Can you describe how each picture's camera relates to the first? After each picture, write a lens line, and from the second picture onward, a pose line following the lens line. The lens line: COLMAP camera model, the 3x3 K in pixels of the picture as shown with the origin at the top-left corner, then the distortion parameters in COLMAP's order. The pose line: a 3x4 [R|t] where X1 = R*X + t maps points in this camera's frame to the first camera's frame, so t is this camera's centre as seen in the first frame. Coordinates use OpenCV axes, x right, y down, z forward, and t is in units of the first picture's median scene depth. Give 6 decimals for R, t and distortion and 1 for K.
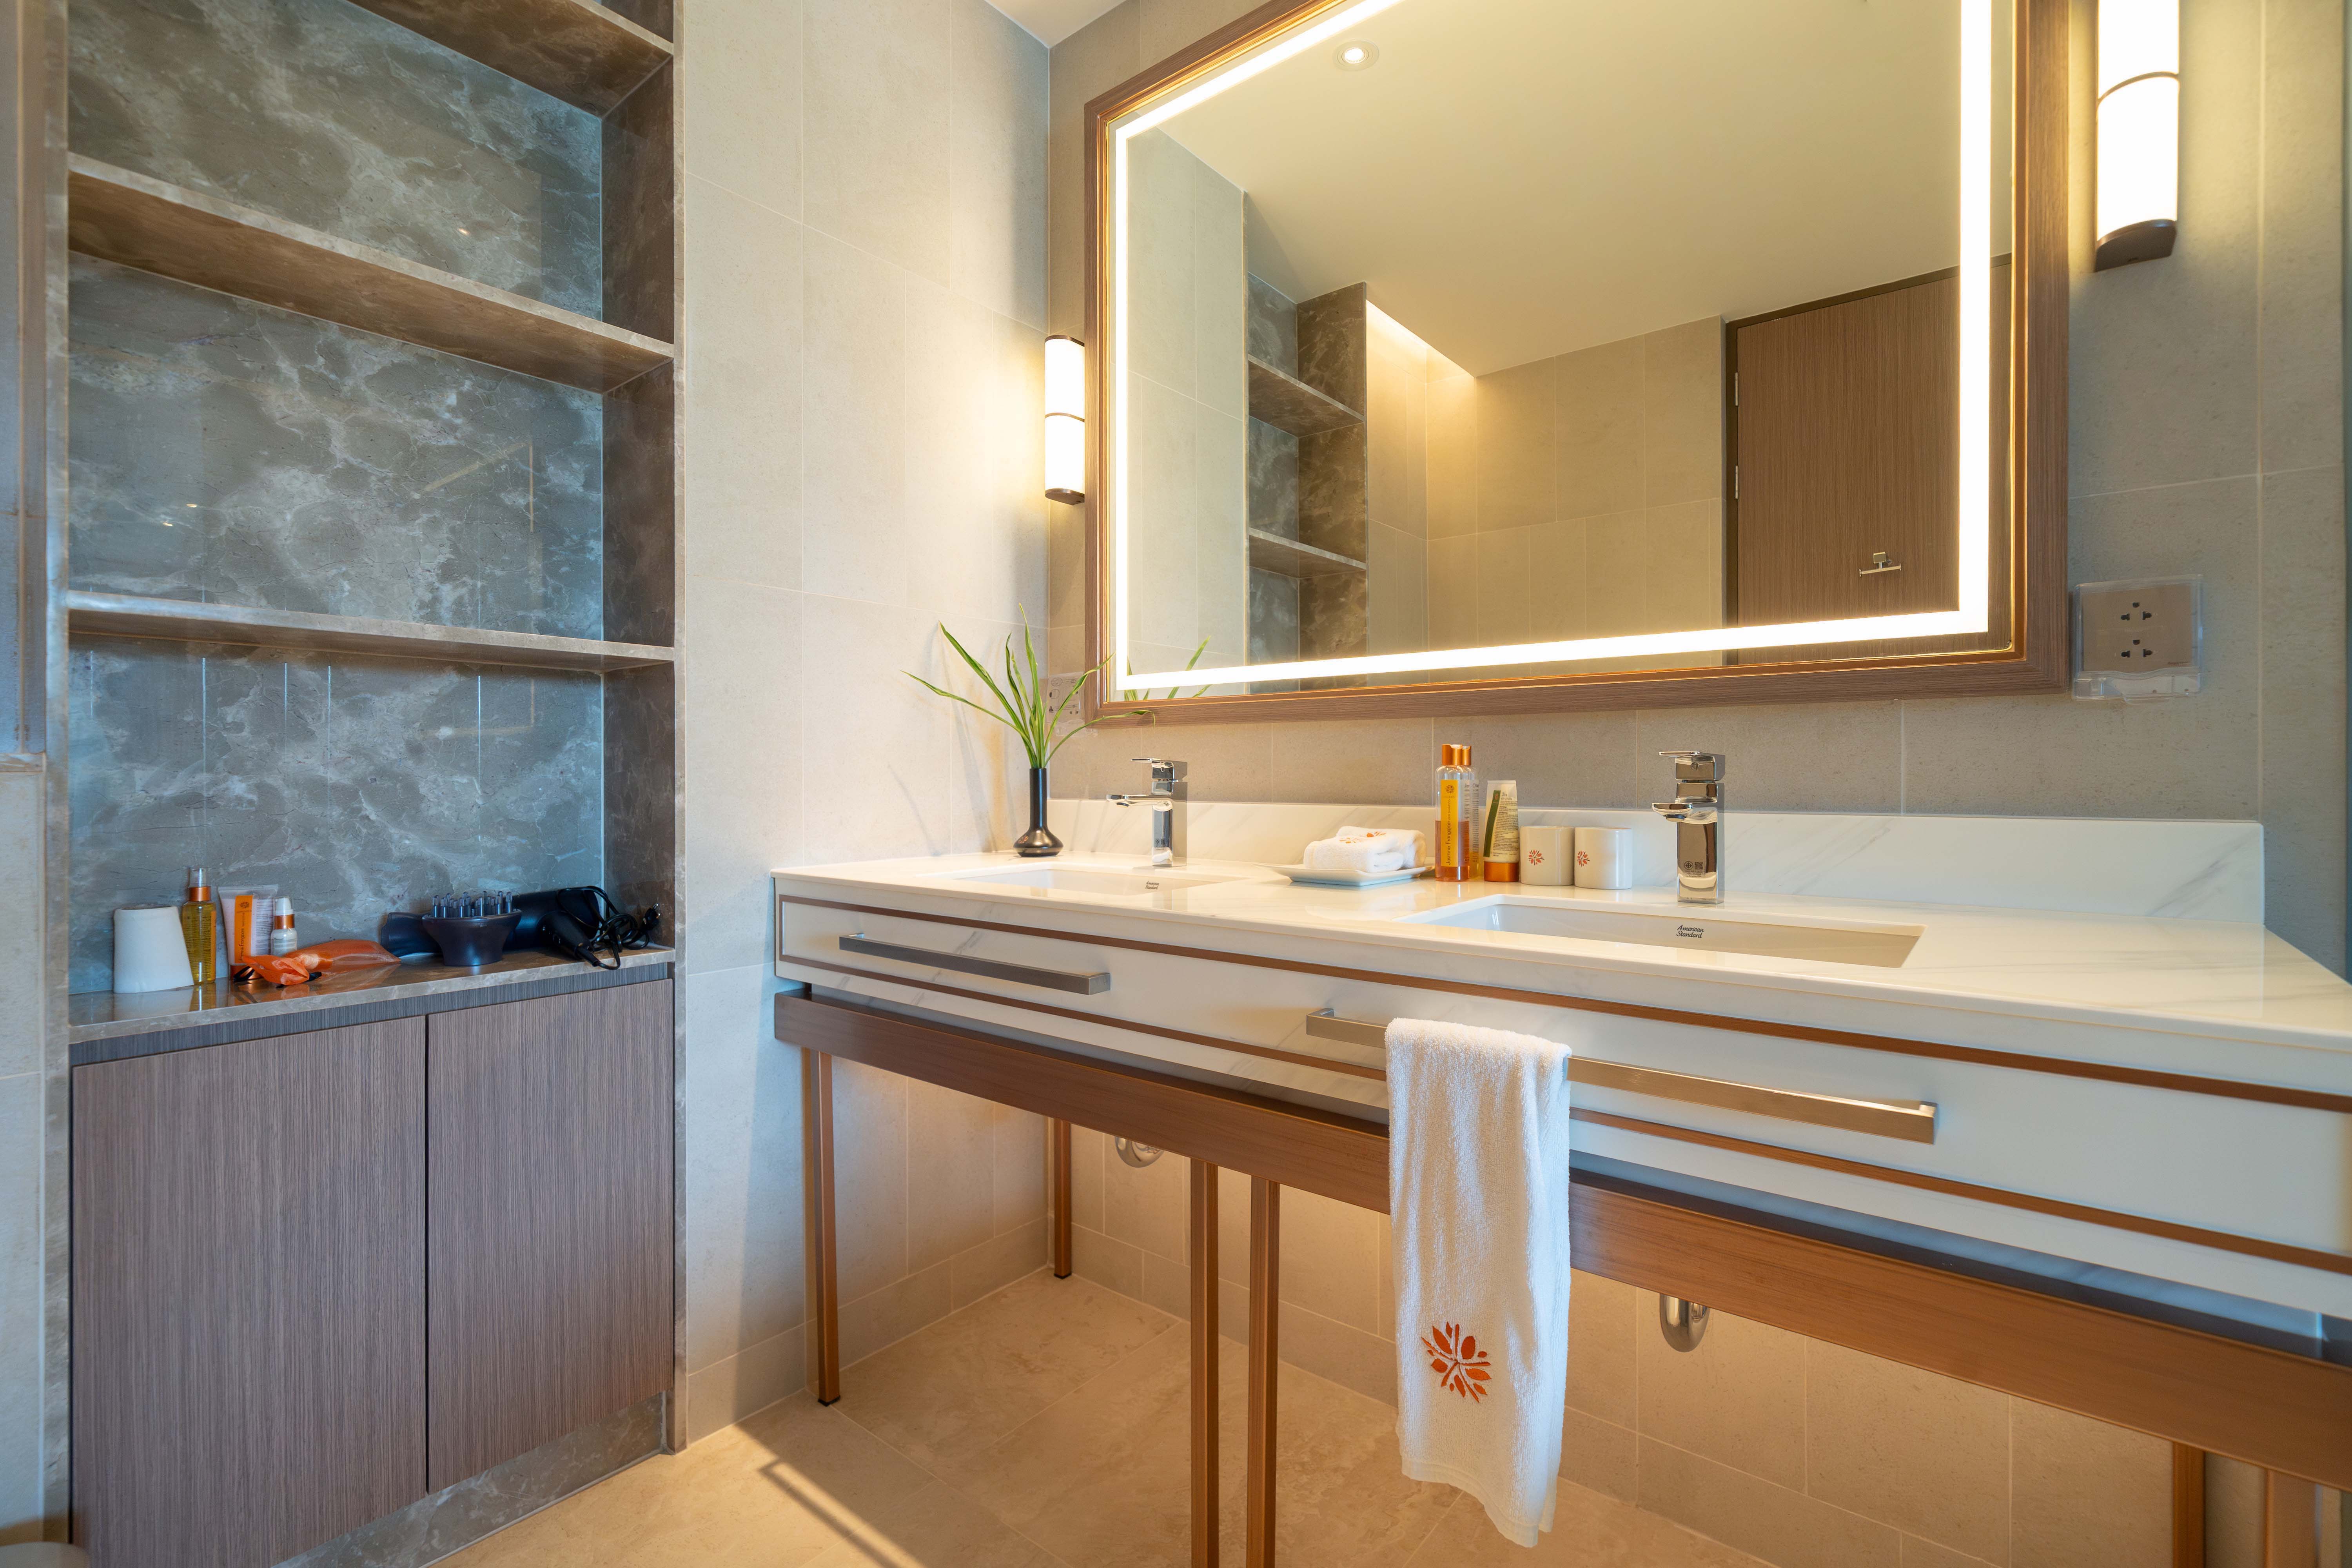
lens RADIAL K [[1075.5, 0, 1176.0], [0, 1075.5, 784.0], [0, 0, 1]] dist [-0.003079, 0.000476]
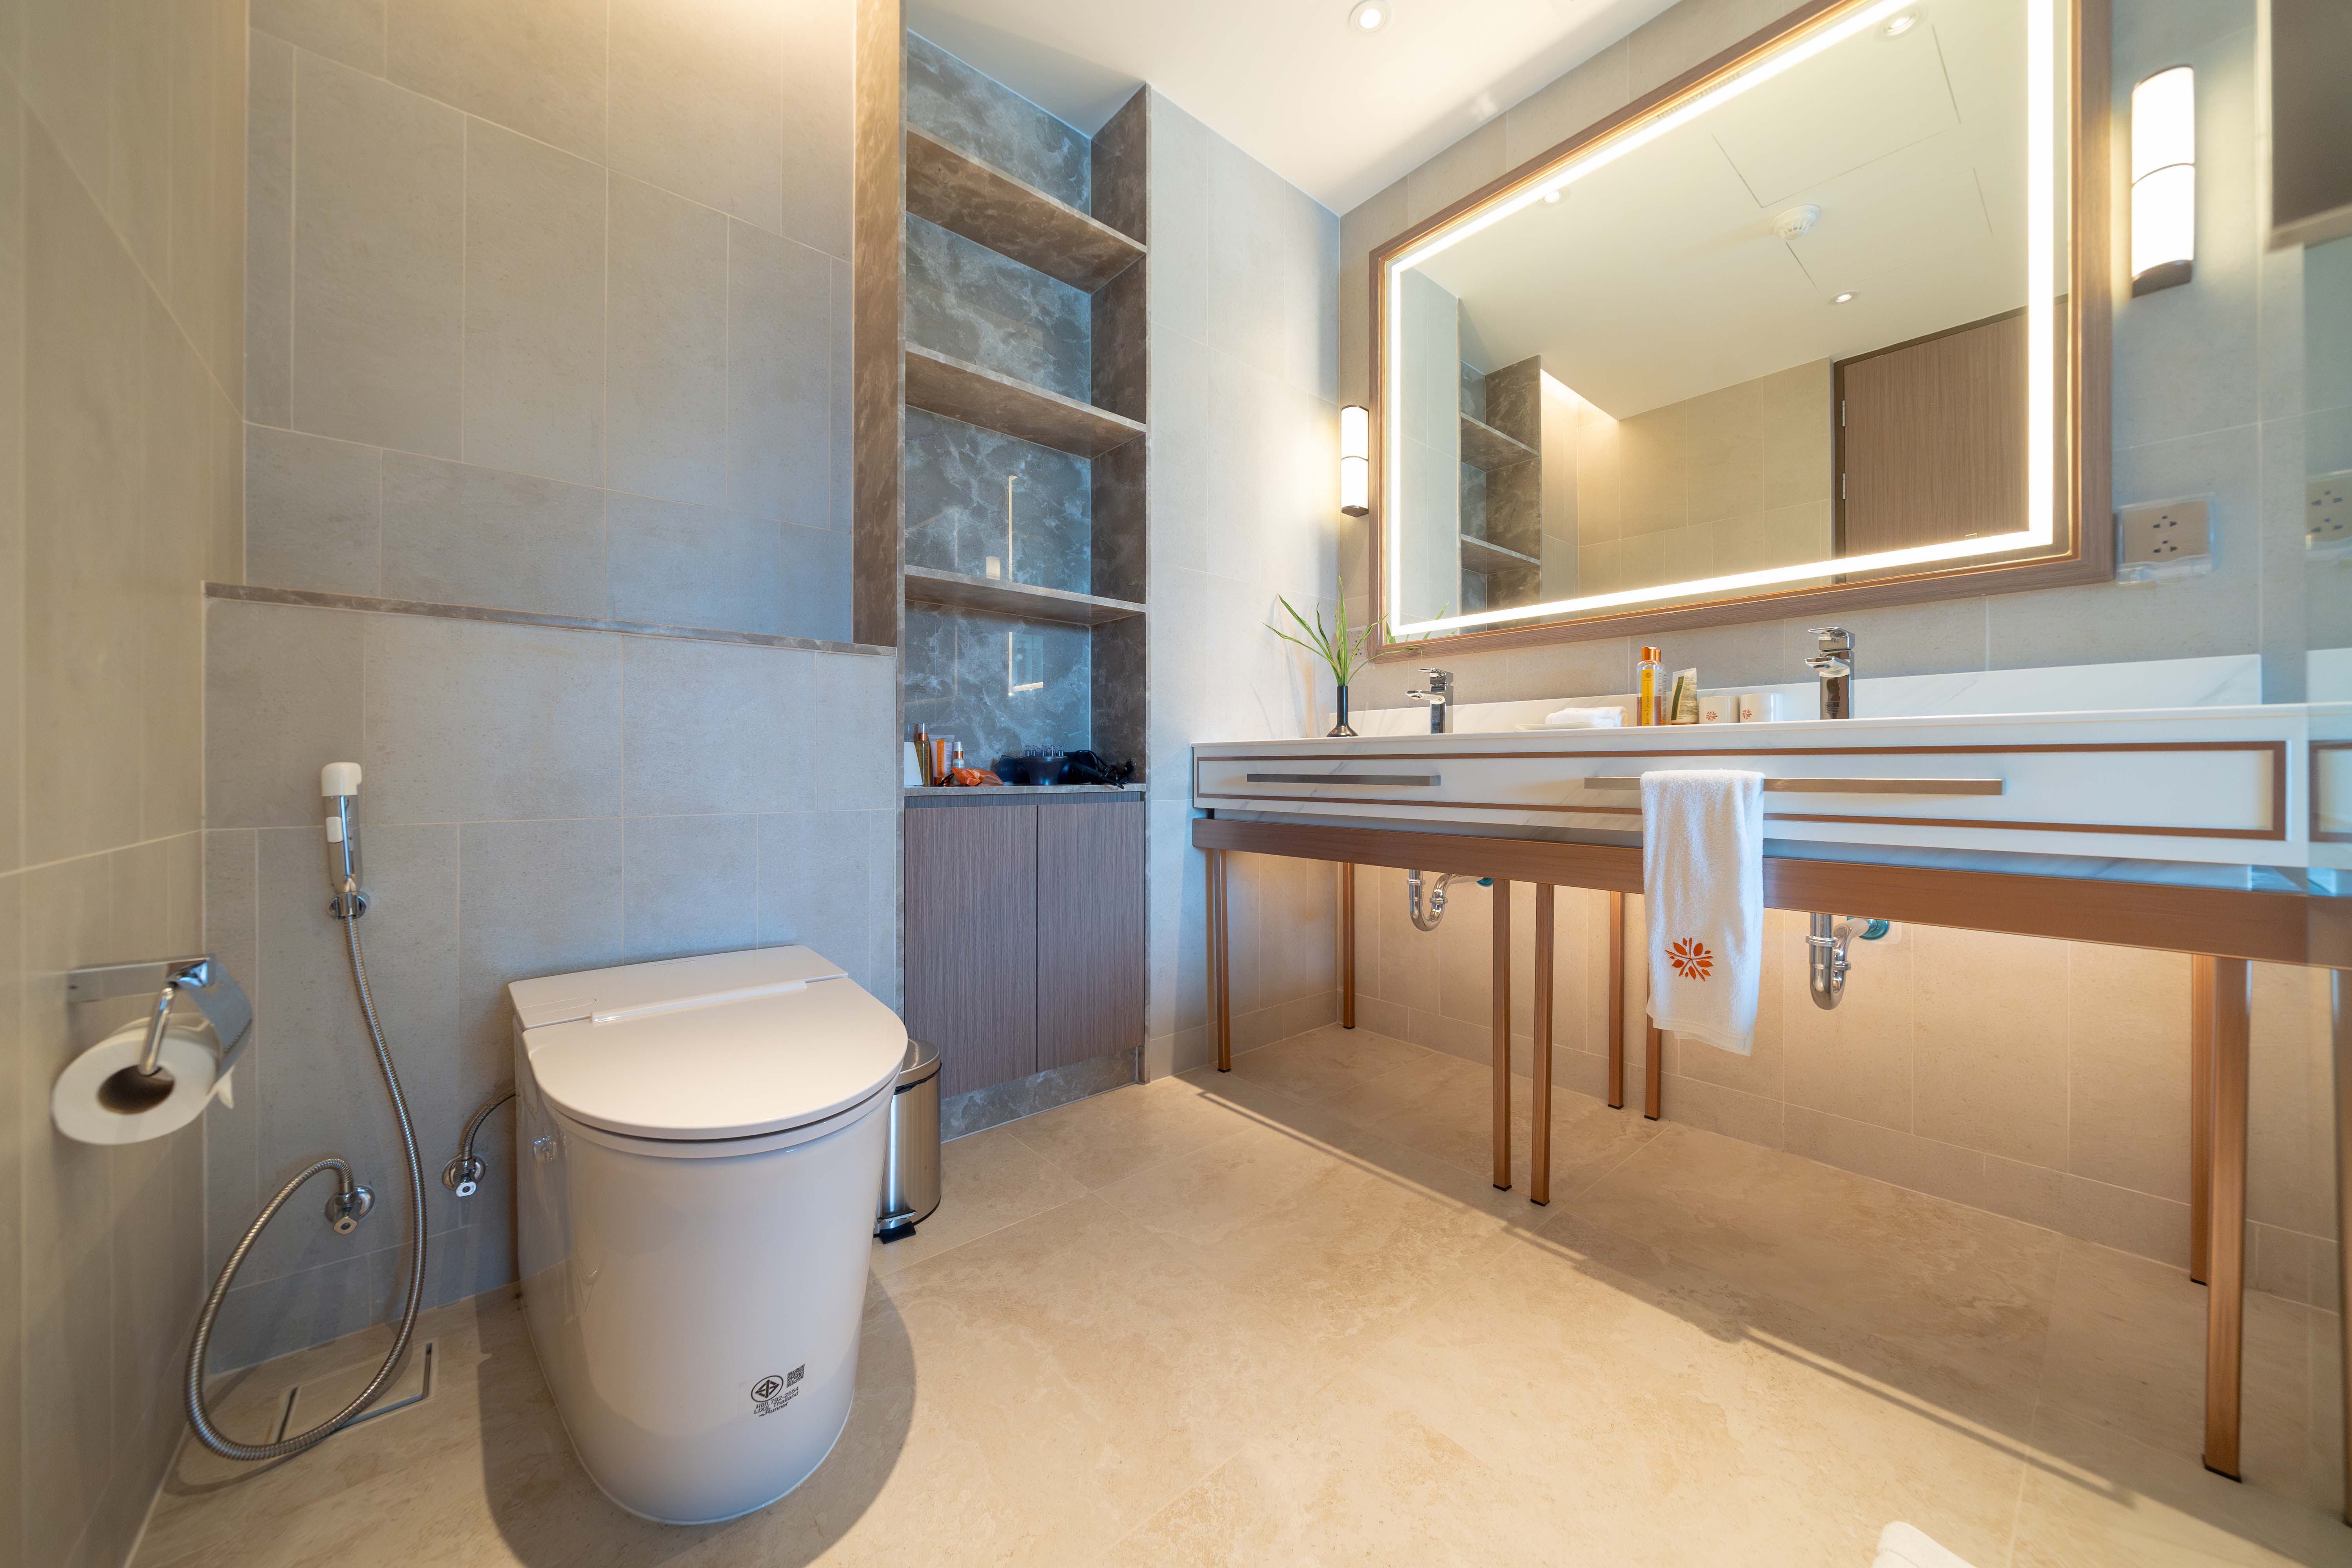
lens RADIAL K [[835.6, 0, 1177.2], [0, 835.6, 771.5], [0, 0, 1]] dist [-0.006833, -0.000276]
pose [[0.982907, 0.000069, -0.184105, -0.182551], [0.000317, 0.999998, 0.002069, 0.135848], [0.184105, -0.002092, 0.982904, -0.285760]]
